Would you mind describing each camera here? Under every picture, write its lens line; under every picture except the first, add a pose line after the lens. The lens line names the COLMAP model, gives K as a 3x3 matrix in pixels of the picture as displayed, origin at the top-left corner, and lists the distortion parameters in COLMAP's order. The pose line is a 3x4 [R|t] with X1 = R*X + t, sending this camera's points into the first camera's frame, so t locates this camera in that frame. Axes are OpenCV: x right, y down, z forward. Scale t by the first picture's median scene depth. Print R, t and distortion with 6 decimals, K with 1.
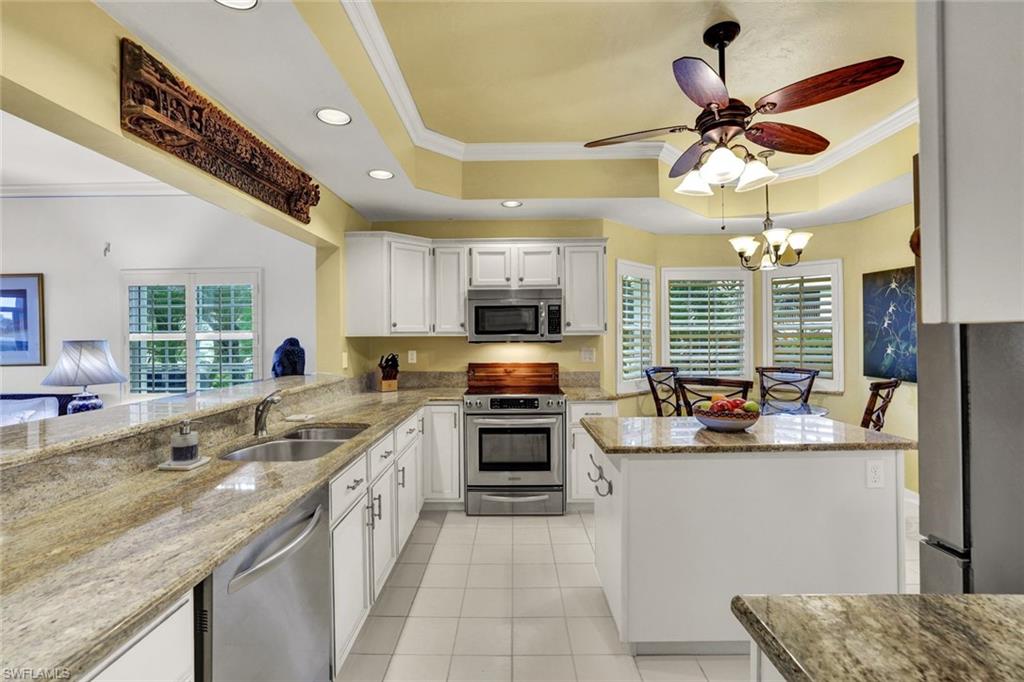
lens RADIAL K [[441.6, 0, 505.7], [0, 441.6, 337.6], [0, 0, 1]] dist [-0.045140, 0.017317]
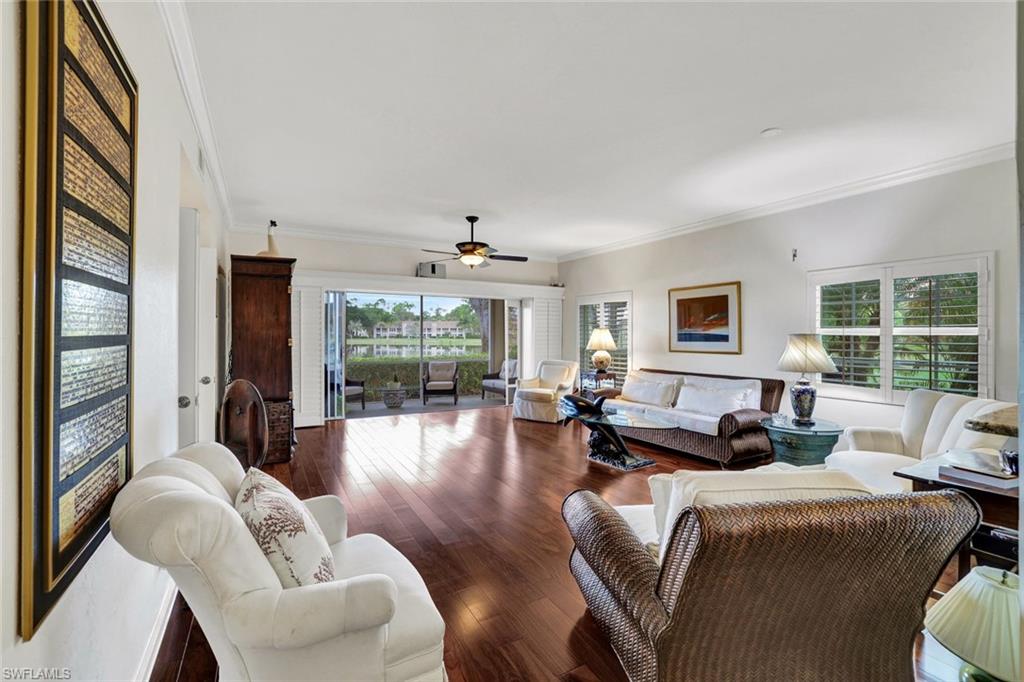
lens RADIAL K [[441.6, 0, 505.7], [0, 441.6, 337.6], [0, 0, 1]] dist [-0.045140, 0.017317]
pose [[0.495614, 0.015406, -0.868406, -0.301477], [-0.010867, 0.999874, 0.011536, 0.009560], [0.868475, 0.003719, 0.495720, -0.241895]]
